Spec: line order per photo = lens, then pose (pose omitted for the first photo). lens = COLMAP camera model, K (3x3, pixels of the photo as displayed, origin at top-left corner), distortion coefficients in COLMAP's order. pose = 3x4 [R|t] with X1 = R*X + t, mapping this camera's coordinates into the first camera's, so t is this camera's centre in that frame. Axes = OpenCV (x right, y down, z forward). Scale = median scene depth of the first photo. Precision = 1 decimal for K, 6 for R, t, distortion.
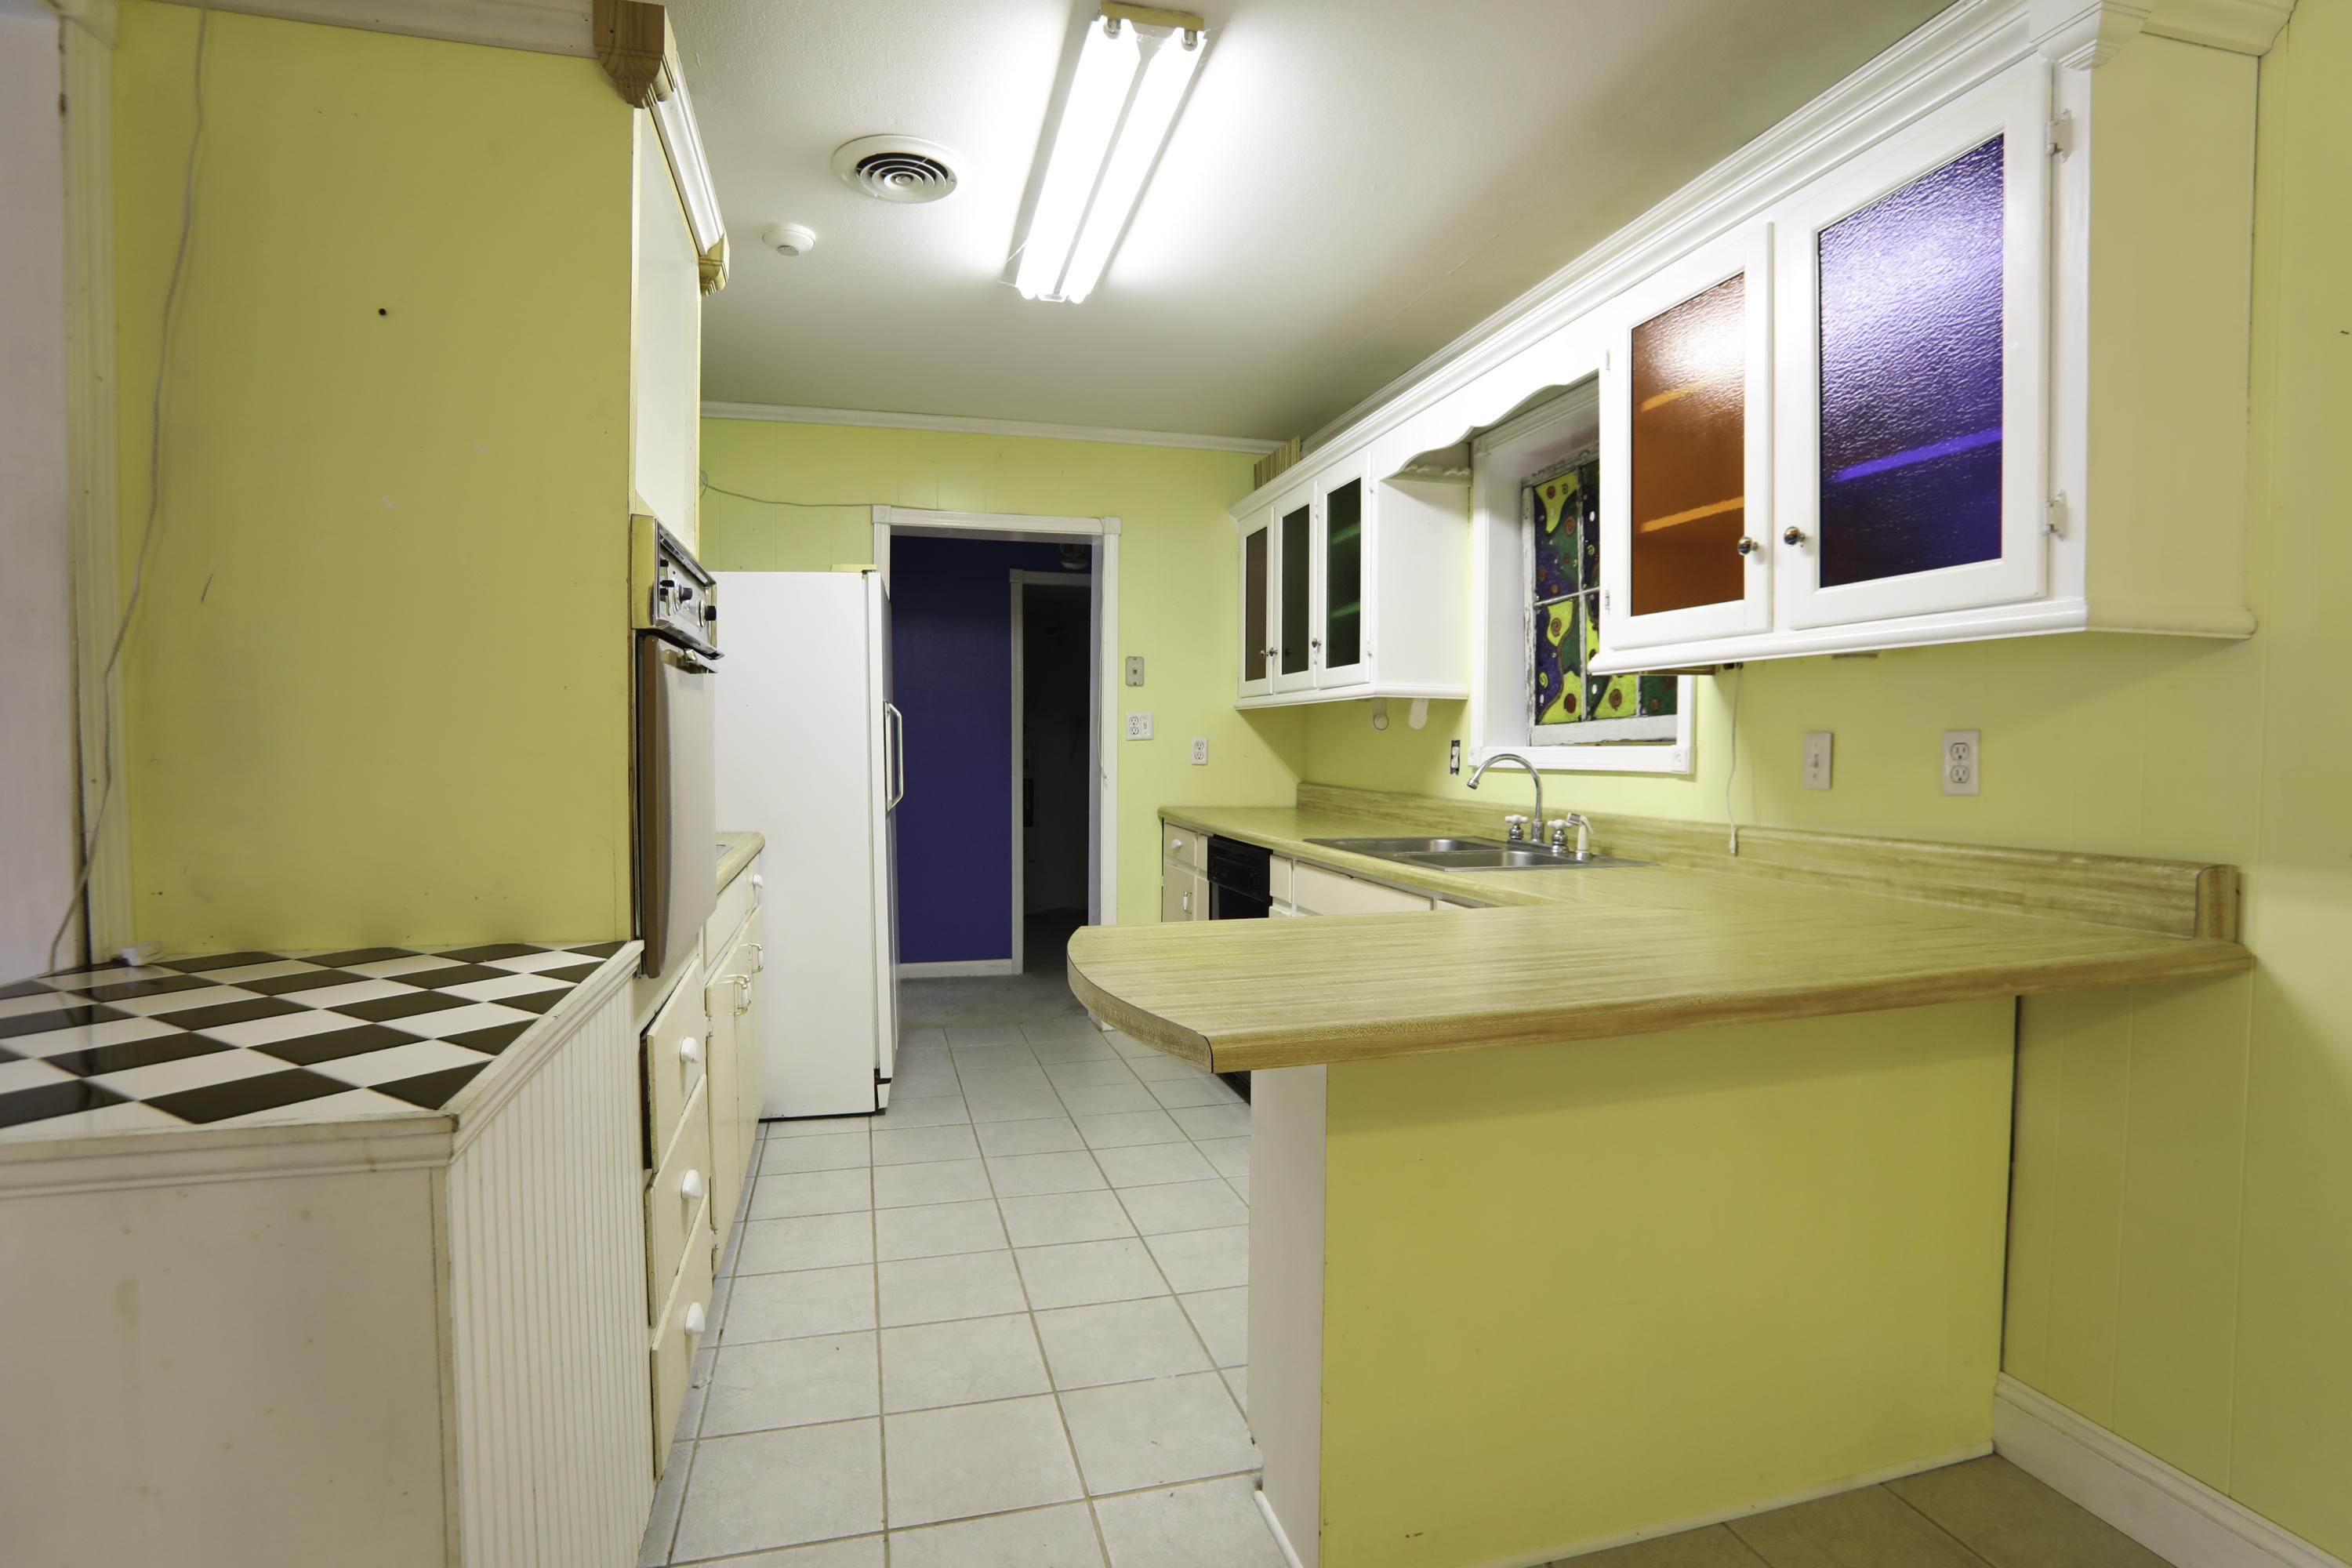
lens RADIAL K [[1144.9, 0, 1171.9], [0, 1144.9, 772.7], [0, 0, 1]] dist [-0.003280, -0.000156]
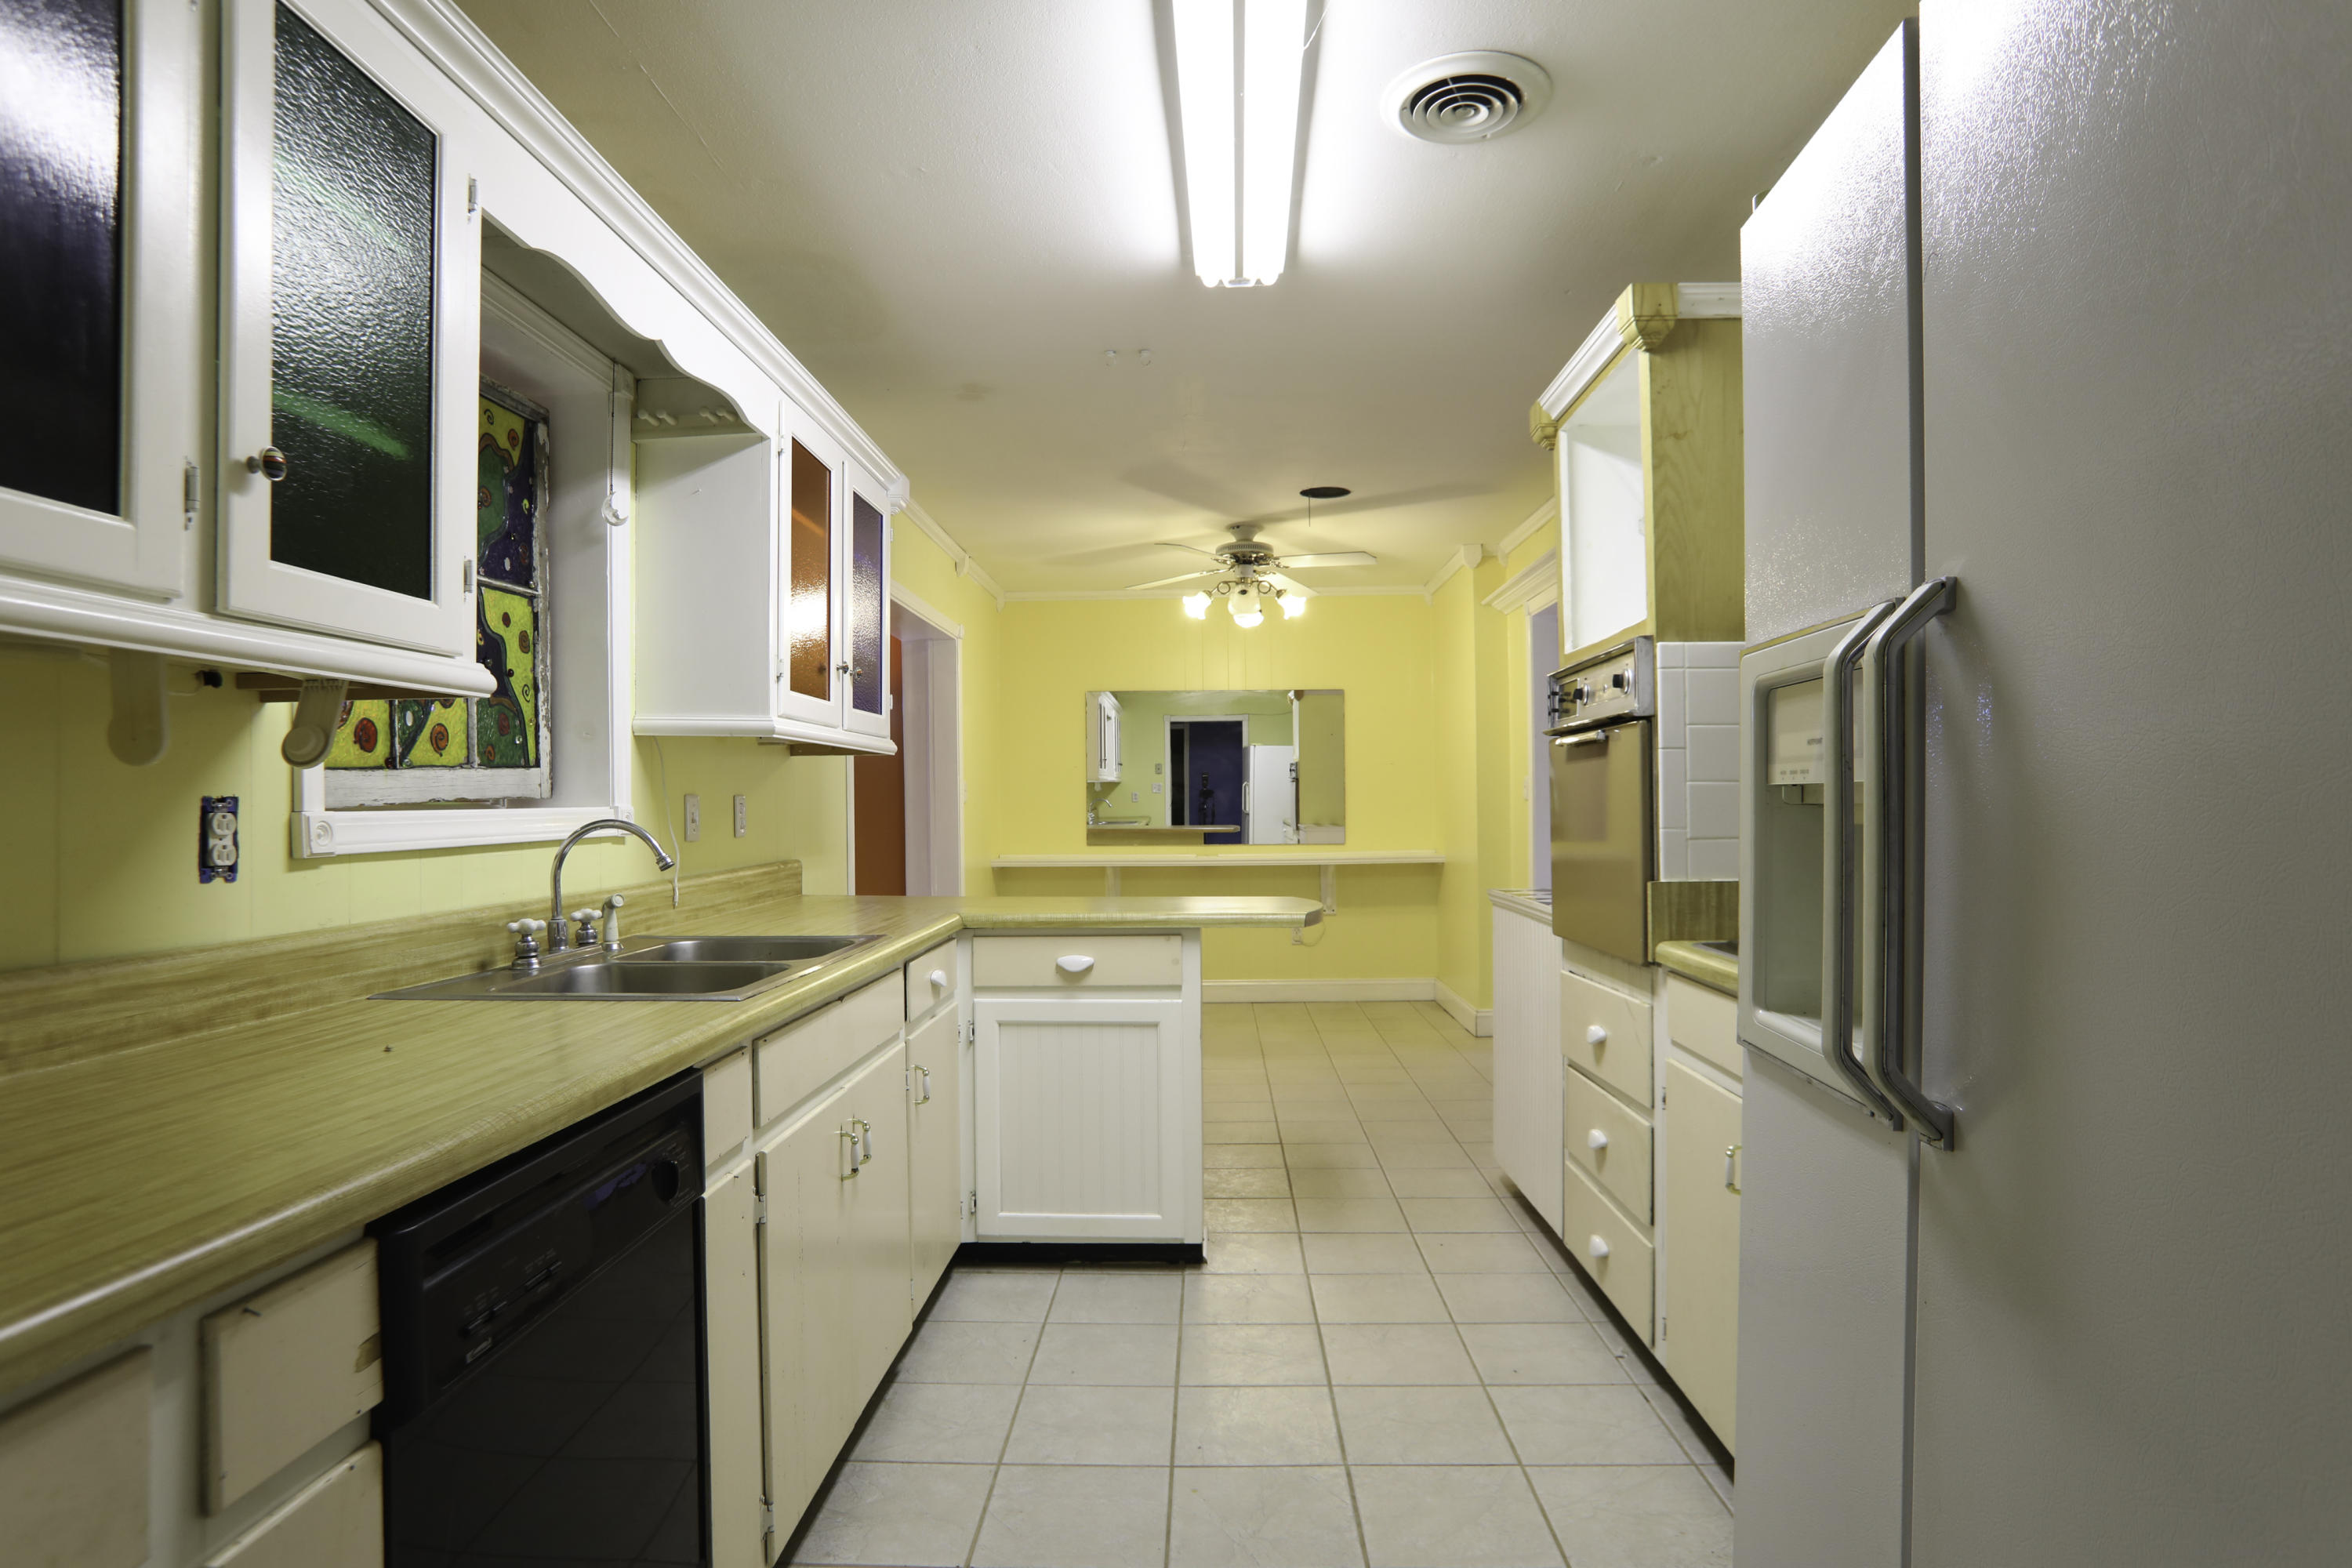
lens RADIAL K [[1216.6, 0, 1178.0], [0, 1216.6, 796.7], [0, 0, 1]] dist [-0.000608, 0.000015]
pose [[-0.954520, 0.011128, 0.297938, -0.243533], [0.017780, 0.999649, 0.019624, -0.036680], [-0.297615, 0.024029, -0.954383, 1.559384]]
